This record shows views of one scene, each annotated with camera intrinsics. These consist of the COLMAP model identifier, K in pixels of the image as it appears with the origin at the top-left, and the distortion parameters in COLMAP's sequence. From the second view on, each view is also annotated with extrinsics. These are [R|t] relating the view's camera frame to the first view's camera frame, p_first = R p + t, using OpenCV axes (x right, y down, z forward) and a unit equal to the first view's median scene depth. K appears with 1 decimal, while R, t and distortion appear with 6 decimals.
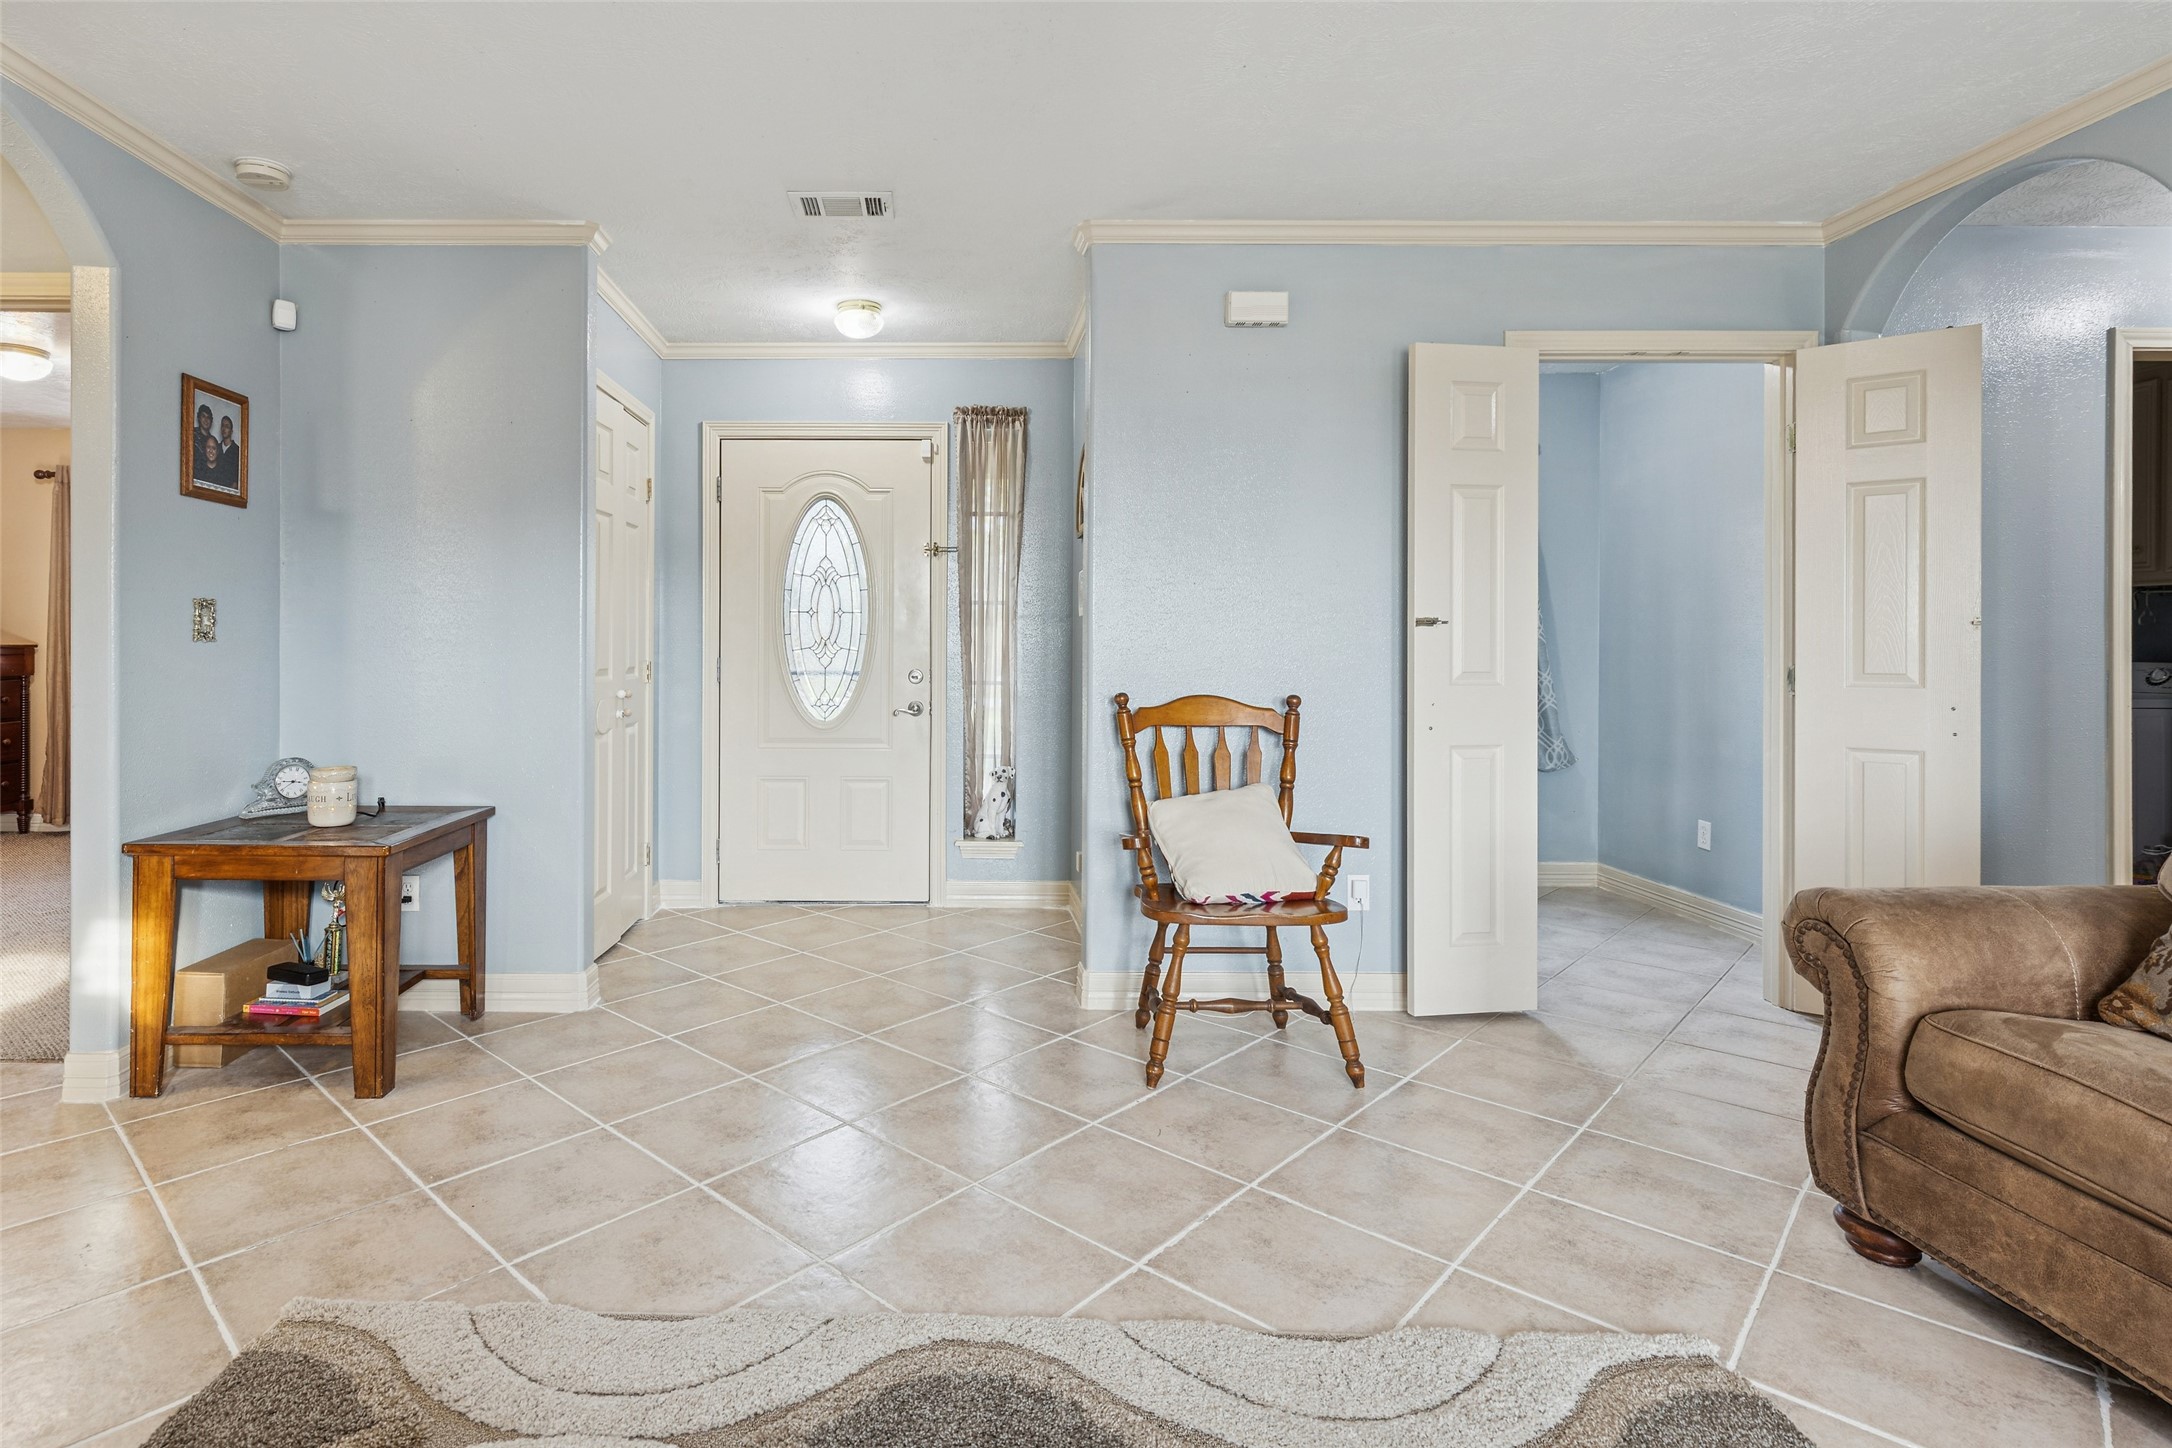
lens RADIAL K [[1052.4, 0, 932.9], [0, 1052.4, 648.2], [0, 0, 1]] dist [0.004988, -0.001334]
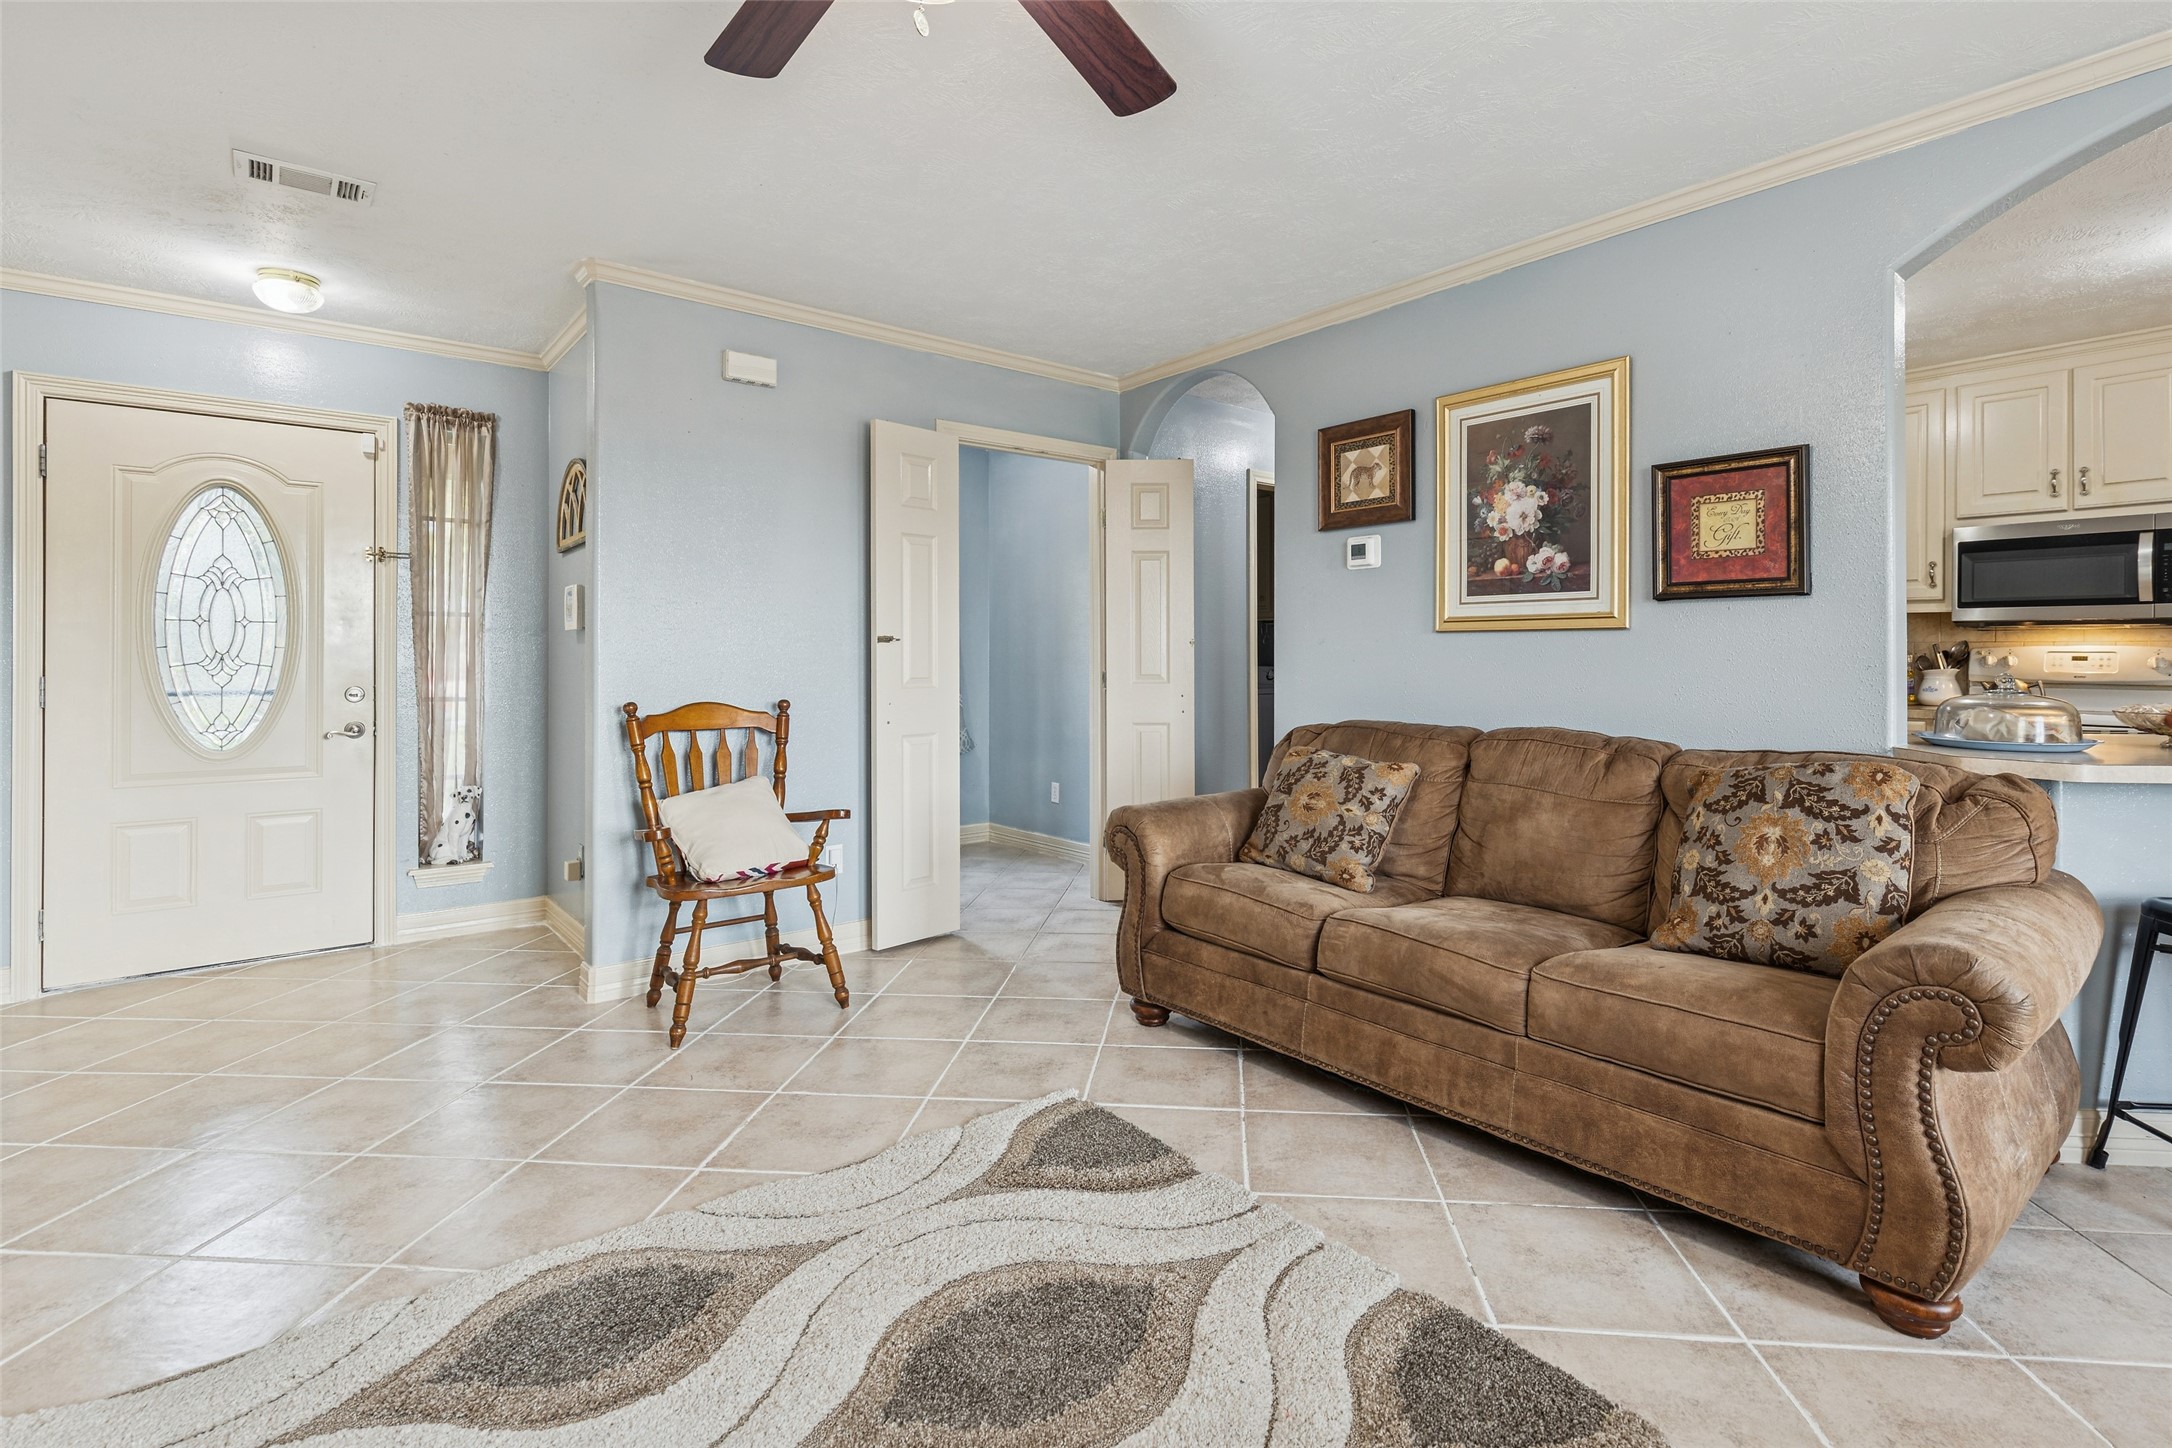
lens RADIAL K [[1018.2, 0, 1104.6], [0, 1018.2, 657.2], [0, 0, 1]] dist [0.009103, -0.001429]
pose [[0.771059, -0.003200, 0.636756, -0.112411], [0.005737, 0.999982, -0.001920, 0.000670], [-0.636738, 0.005134, 0.771063, -0.120807]]
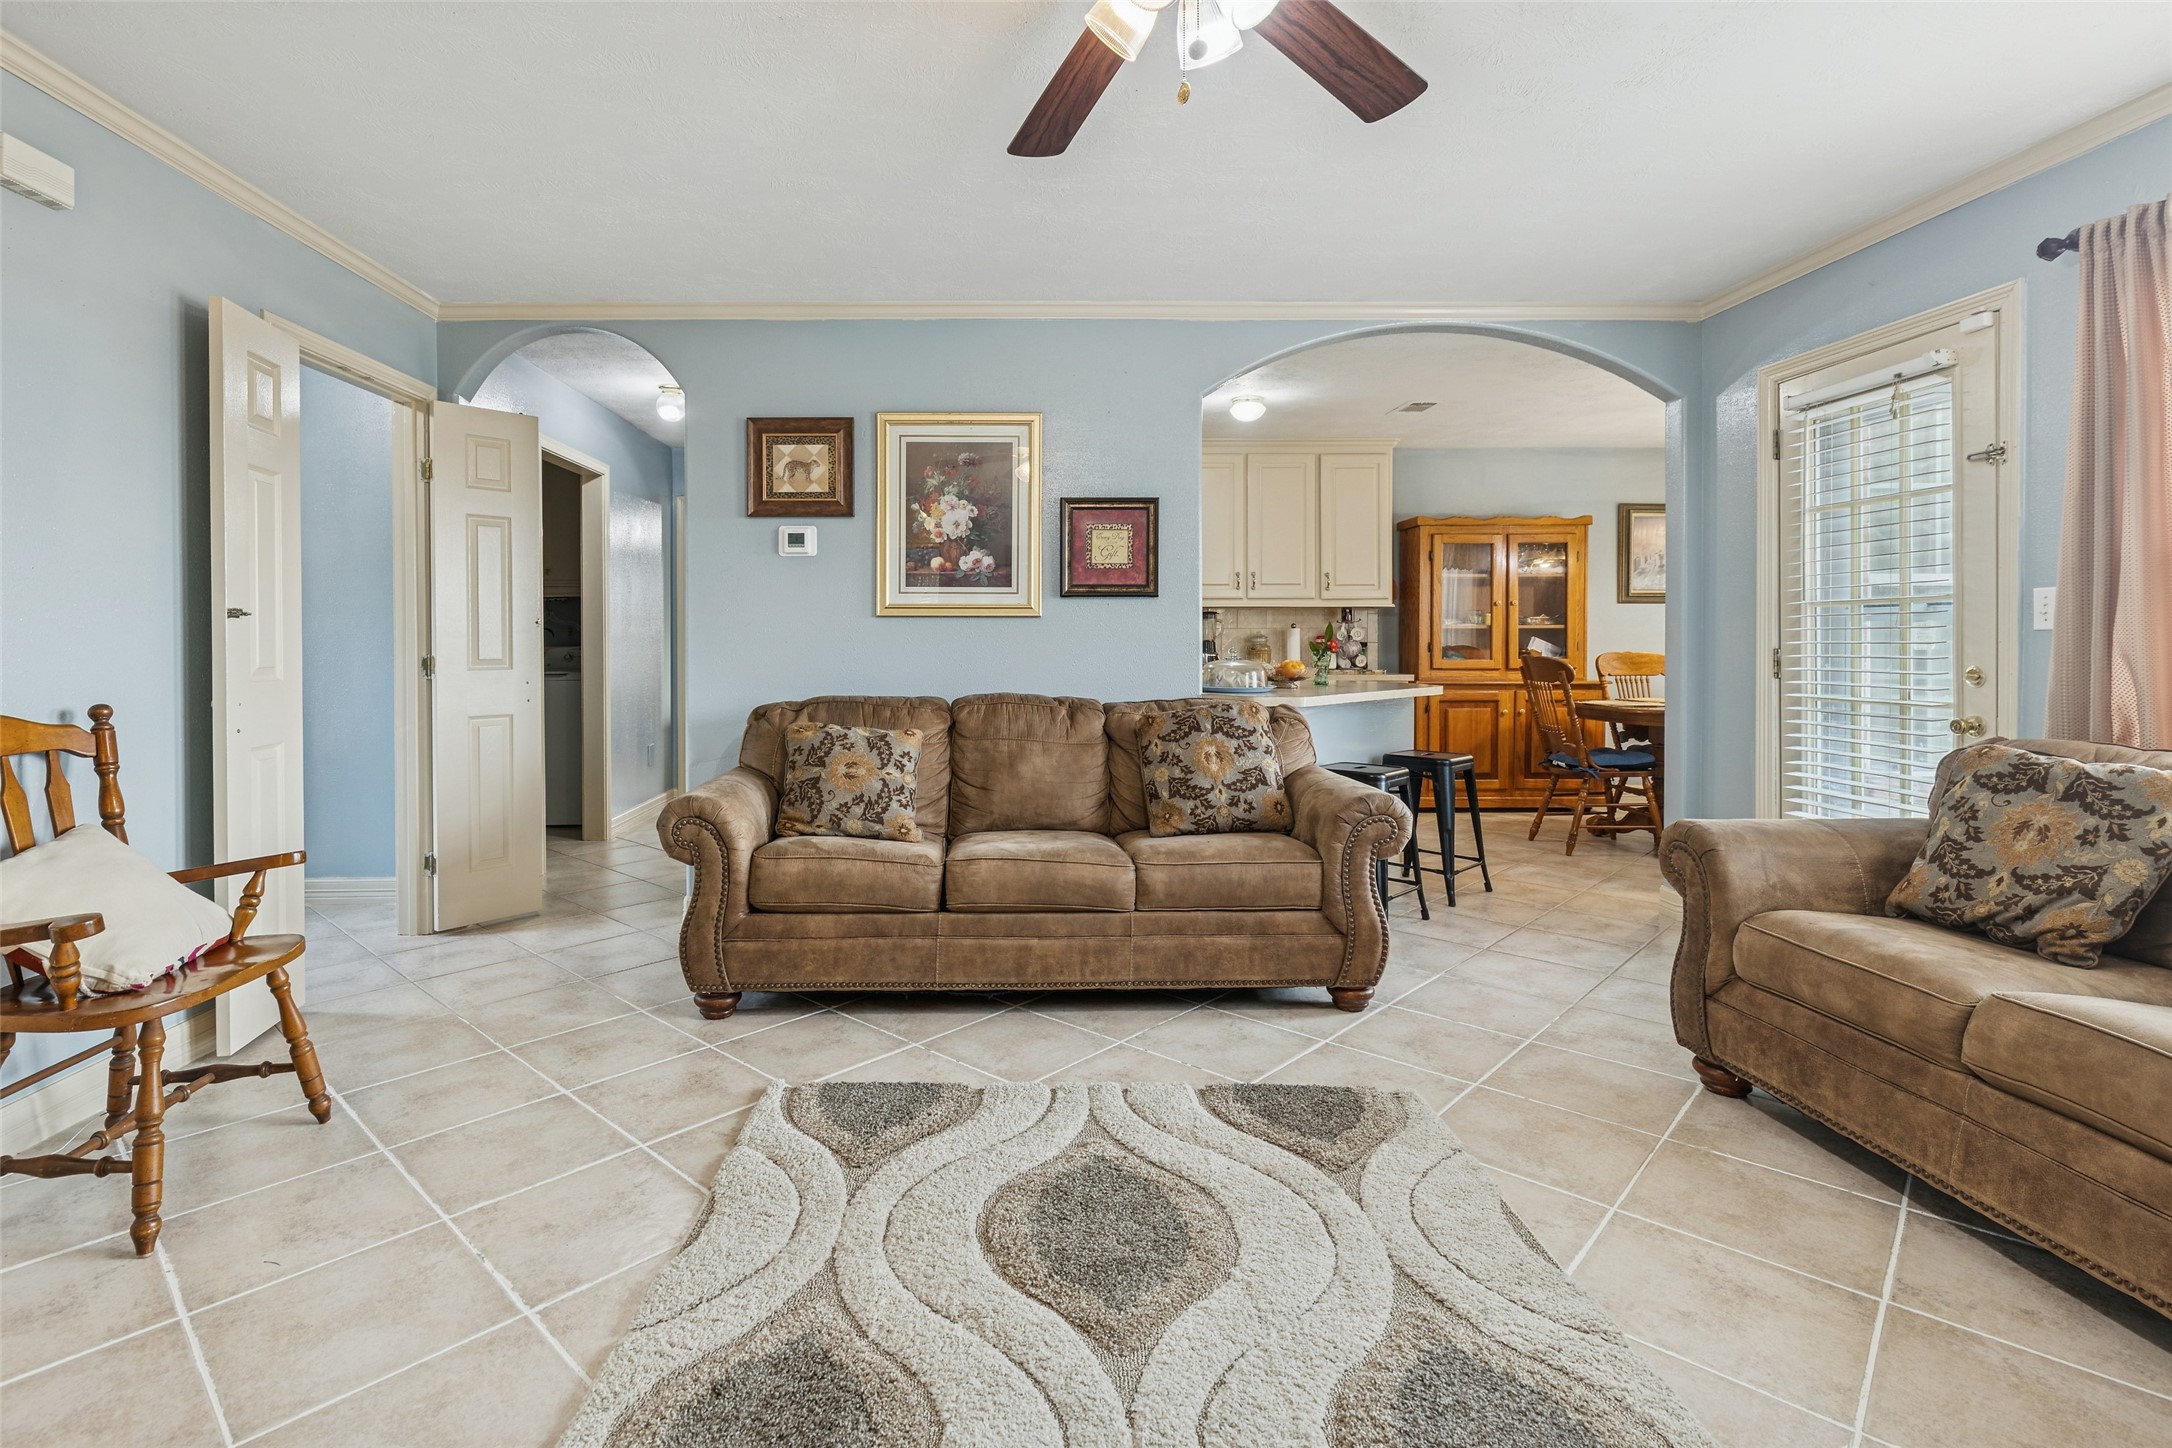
lens RADIAL K [[1018.2, 0, 1001.8], [0, 1018.2, 654.0], [0, 0, 1]] dist [0.009103, -0.001429]
pose [[0.006985, -0.016343, 0.999842, -0.401053], [0.006962, 0.999843, 0.016294, 0.000280], [-0.999951, 0.006847, 0.007098, 0.340887]]
